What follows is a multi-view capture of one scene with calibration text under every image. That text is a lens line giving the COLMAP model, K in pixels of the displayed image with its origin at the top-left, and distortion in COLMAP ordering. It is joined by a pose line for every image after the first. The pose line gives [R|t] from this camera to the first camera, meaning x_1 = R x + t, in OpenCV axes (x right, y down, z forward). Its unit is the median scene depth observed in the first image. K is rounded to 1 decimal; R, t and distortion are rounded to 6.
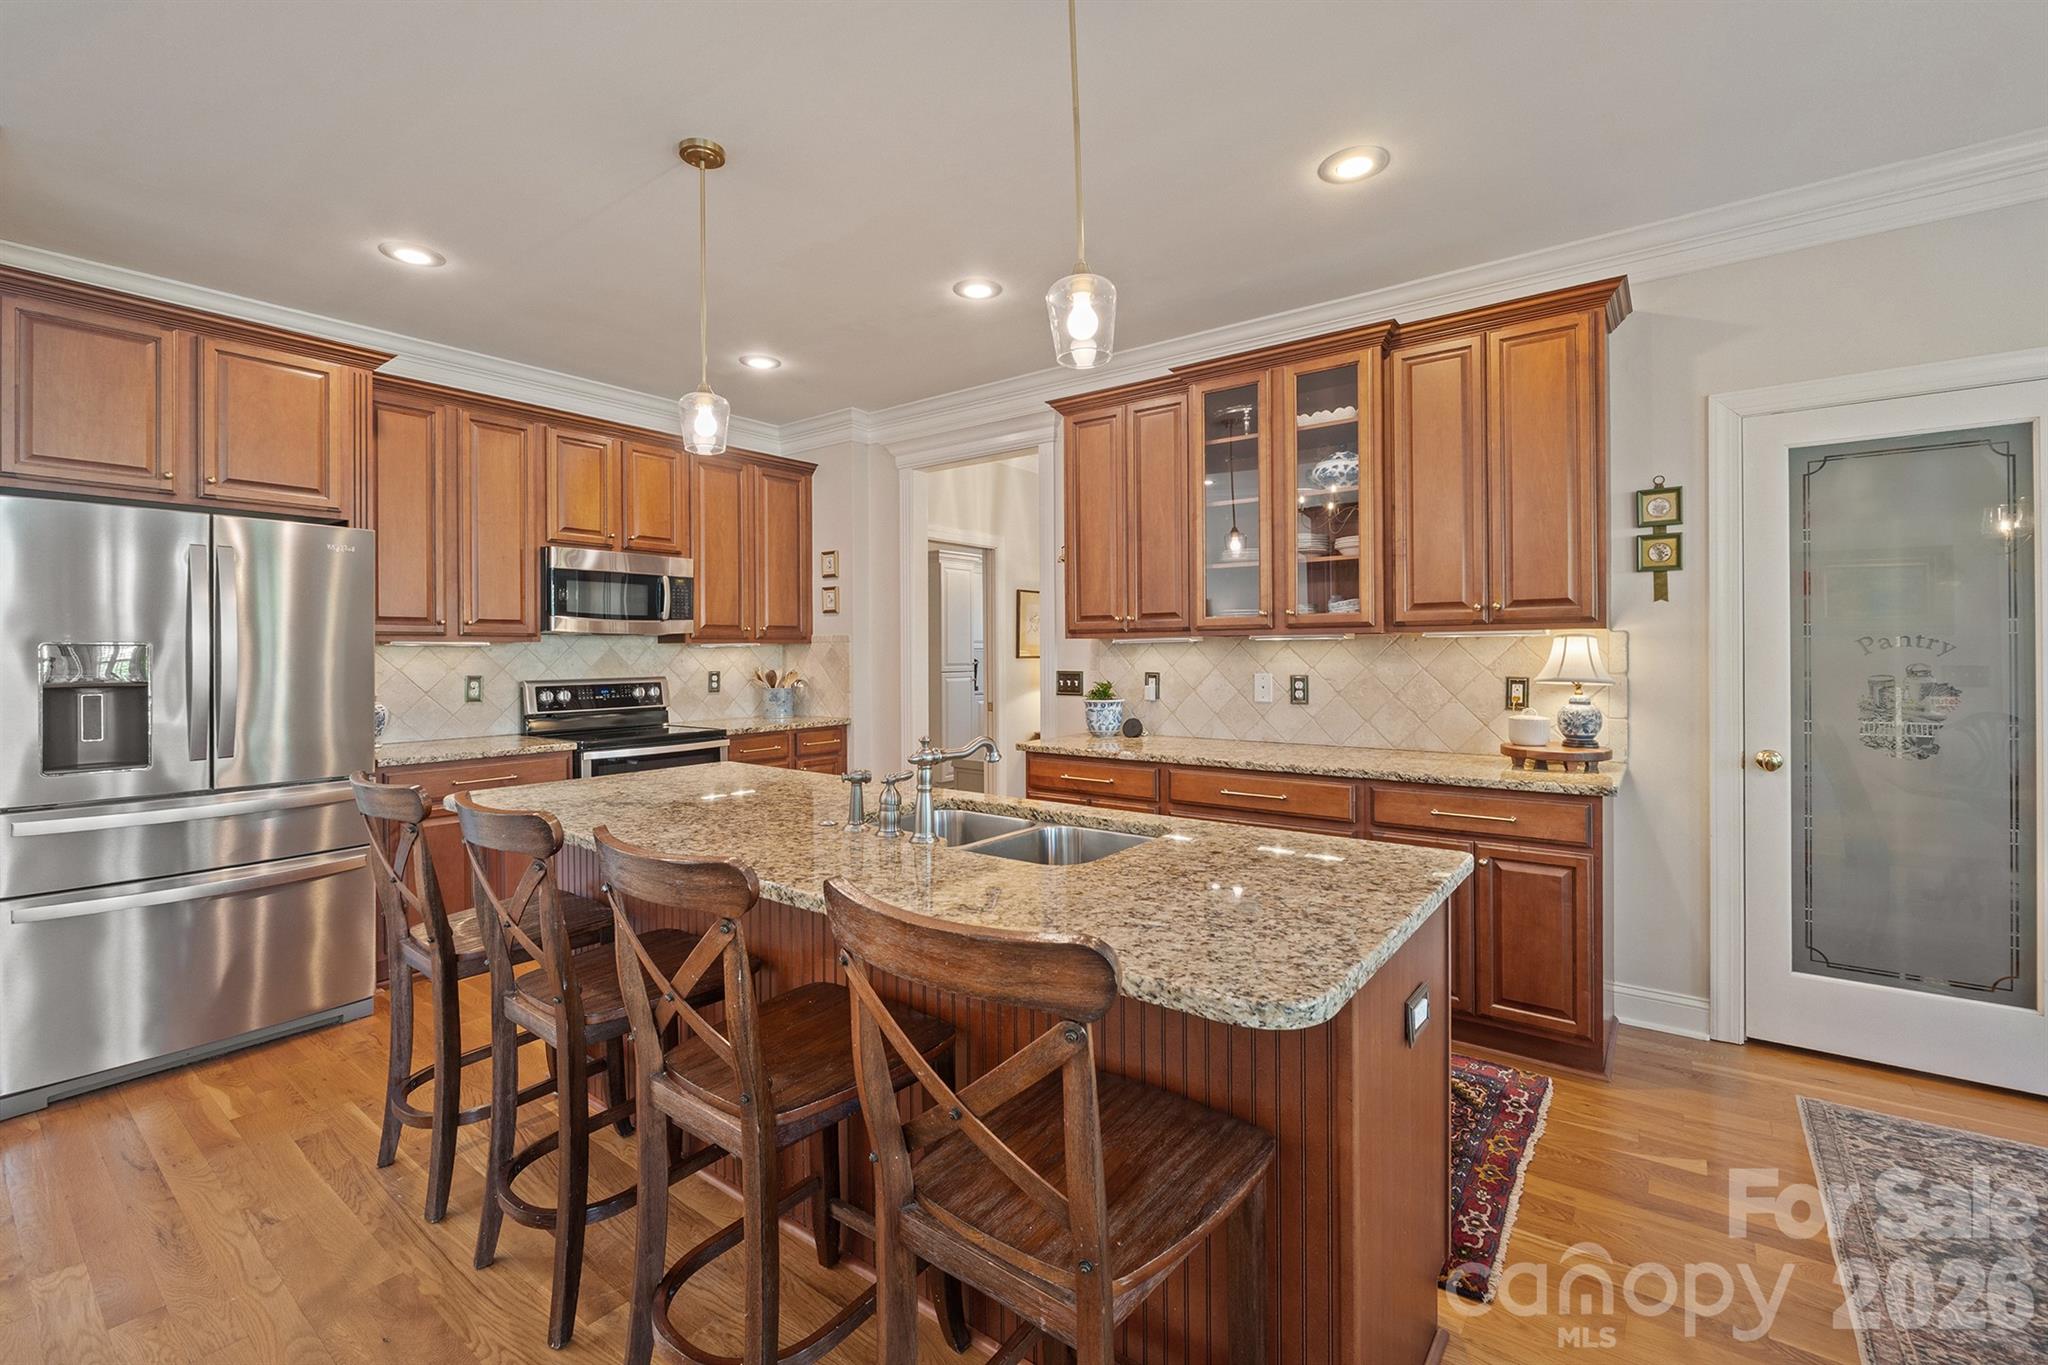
lens RADIAL K [[867.5, 0, 1030.2], [0, 867.5, 649.3], [0, 0, 1]] dist [-0.001908, -0.000632]
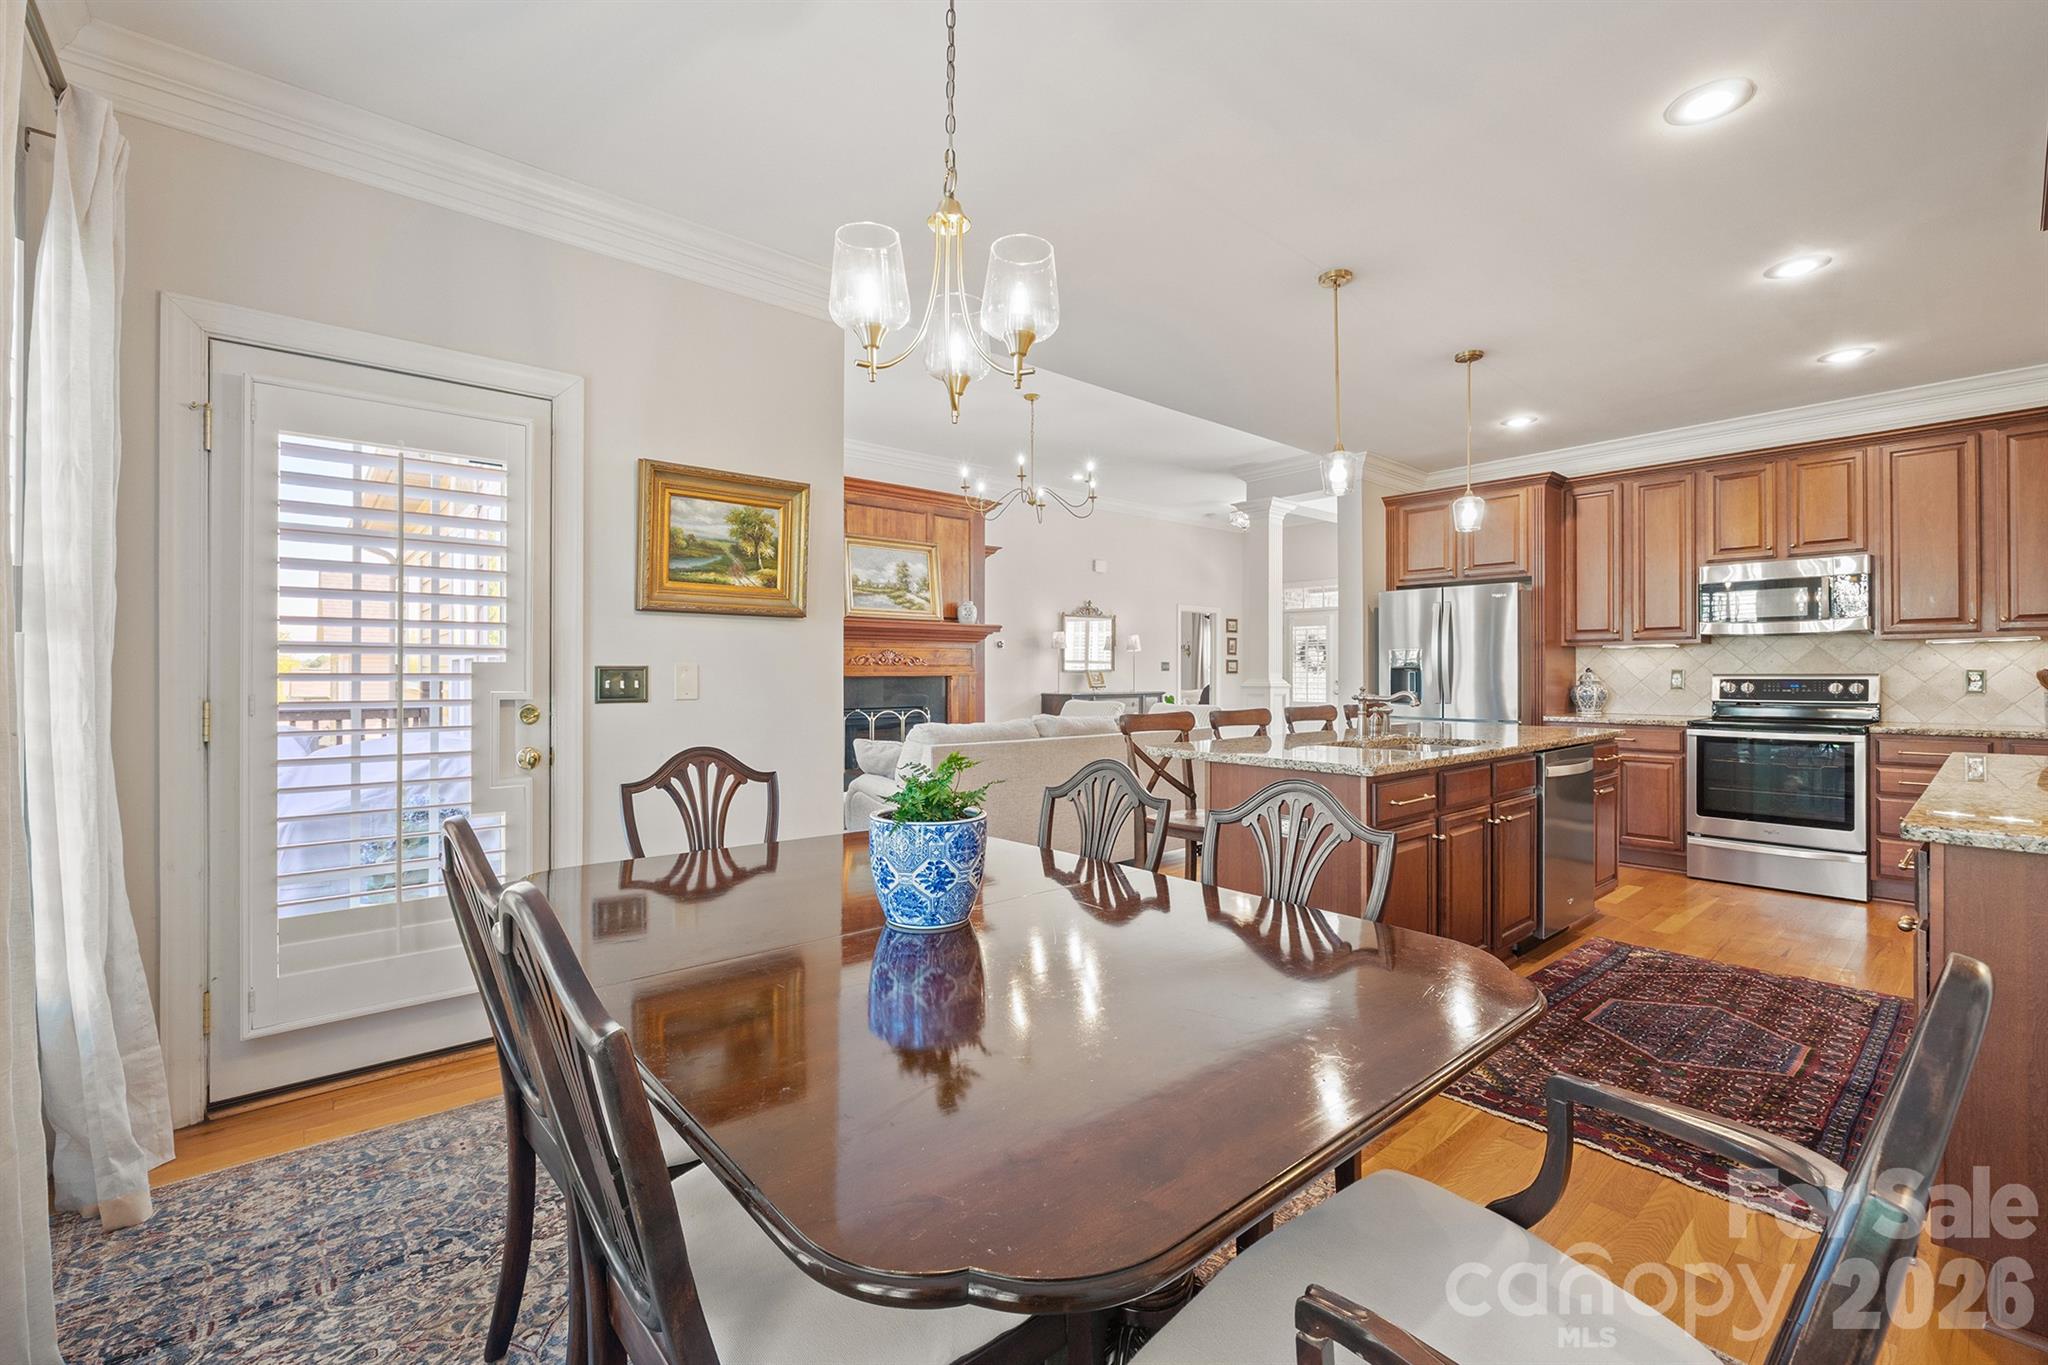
lens RADIAL K [[866.7, 0, 1017.0], [0, 866.7, 670.6], [0, 0, 1]] dist [-0.000258, 0.000012]
pose [[-0.218548, 0.004065, -0.975818, 1.088908], [0.004011, 0.999987, 0.003268, 0.029114], [0.975818, -0.003200, -0.218561, 0.361582]]
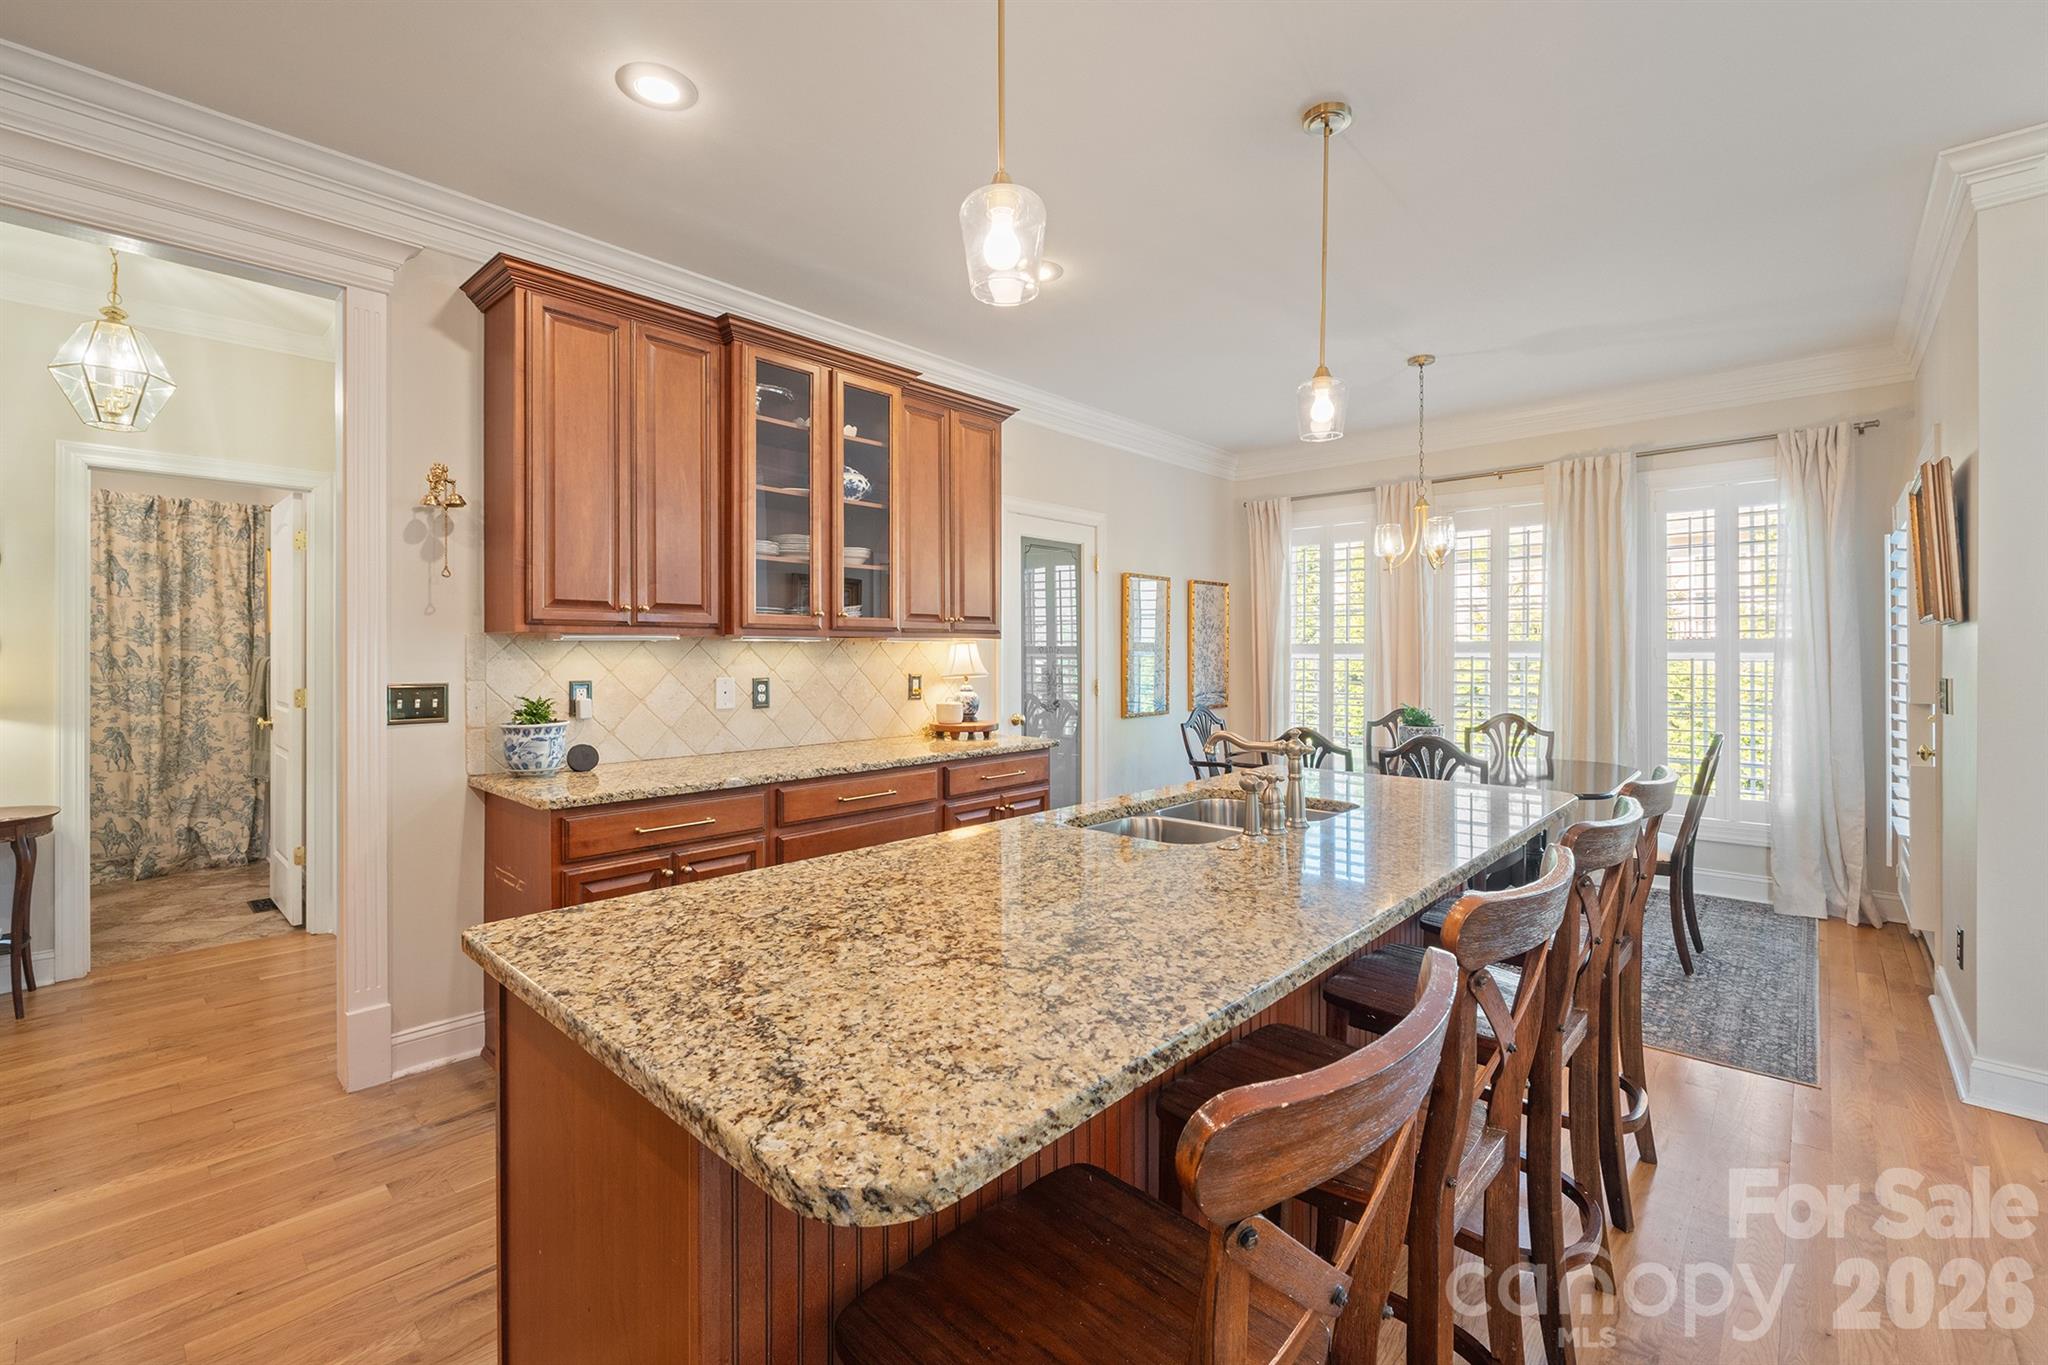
lens RADIAL K [[867.5, 0, 1030.2], [0, 867.5, 649.3], [0, 0, 1]] dist [-0.001908, -0.000632]
pose [[0.087604, 0.009503, 0.996110, -0.677876], [-0.002159, 0.999954, -0.009350, 0.006847], [-0.996153, -0.001332, 0.087621, 0.675707]]
